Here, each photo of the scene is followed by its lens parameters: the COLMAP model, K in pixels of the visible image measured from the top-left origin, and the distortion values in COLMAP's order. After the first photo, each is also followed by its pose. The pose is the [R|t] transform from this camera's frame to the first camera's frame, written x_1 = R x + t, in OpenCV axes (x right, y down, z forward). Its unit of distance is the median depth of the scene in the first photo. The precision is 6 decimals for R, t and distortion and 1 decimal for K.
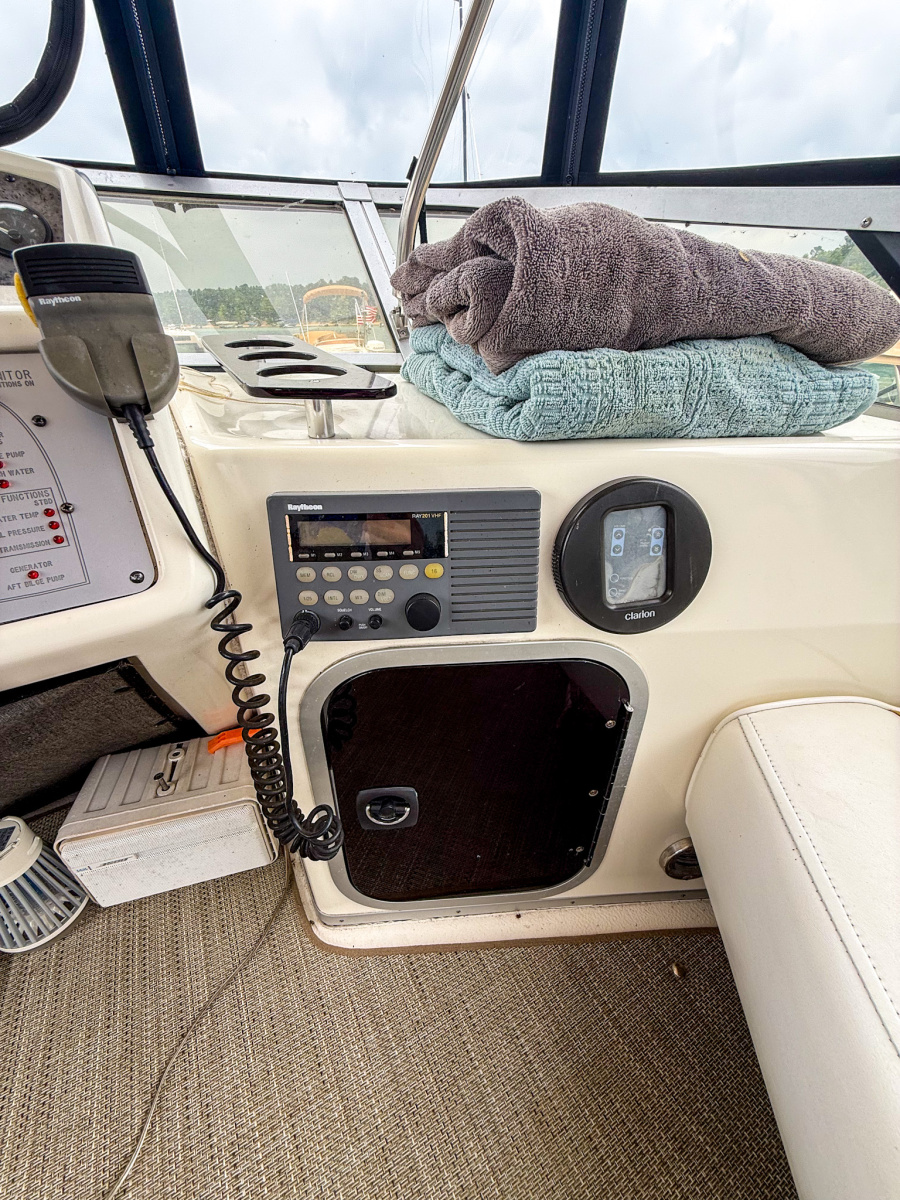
lens RADIAL K [[475.4, 0, 450.0], [0, 475.4, 600.0], [0, 0, 1]] dist [0.001027, 0.000026]
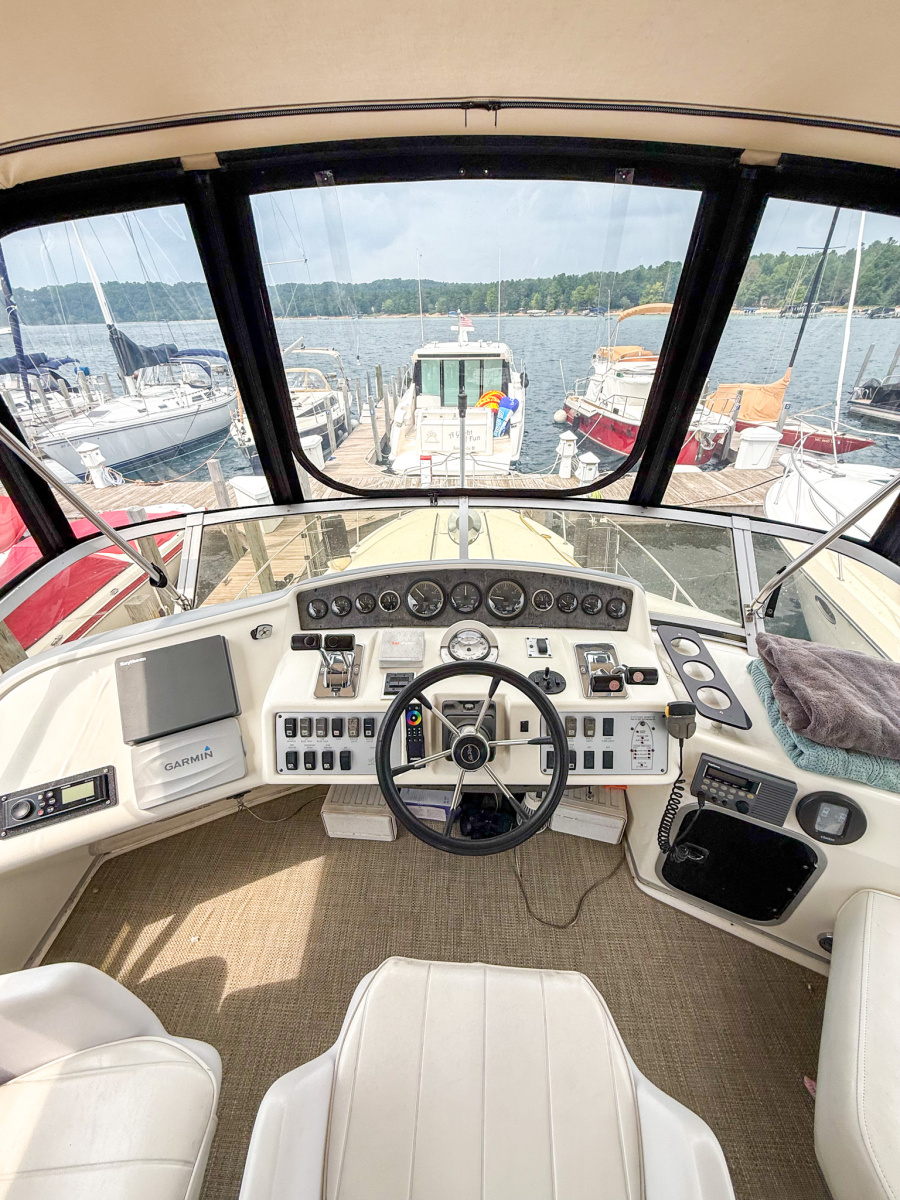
lens RADIAL K [[475.4, 0, 450.0], [0, 475.4, 600.0], [0, 0, 1]] dist [0.001027, 0.000026]
pose [[0.863889, 0.263483, -0.429270, -0.705956], [-0.254201, 0.963835, 0.080025, -1.008756], [0.434831, 0.039988, 0.899624, -2.610626]]
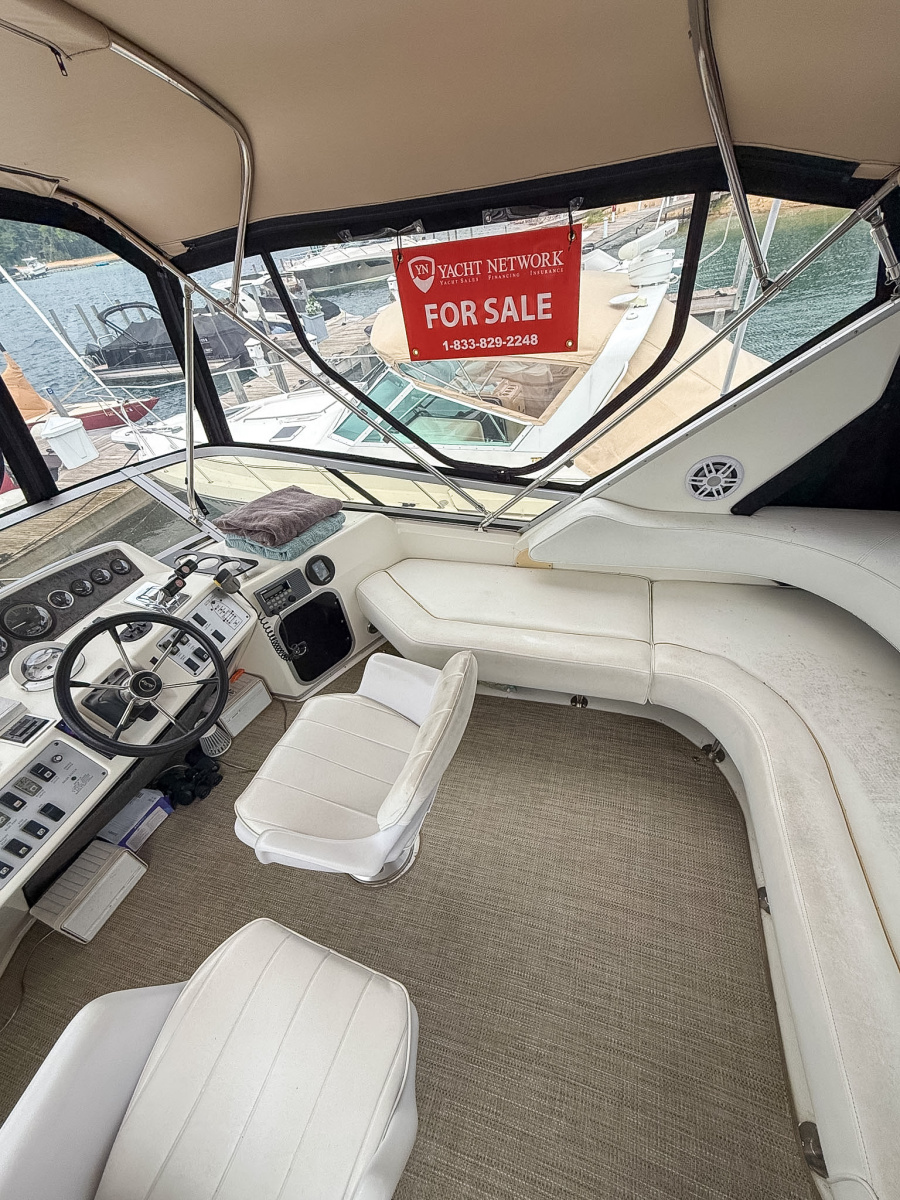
lens RADIAL K [[498.6, 0, 475.4], [0, 498.6, 618.3], [0, 0, 1]] dist [0.024705, 0.000114]
pose [[0.696955, -0.509185, 0.504960, -1.478963], [0.450923, 0.858702, 0.243516, -0.212294], [-0.557605, 0.057979, 0.828079, -4.489836]]
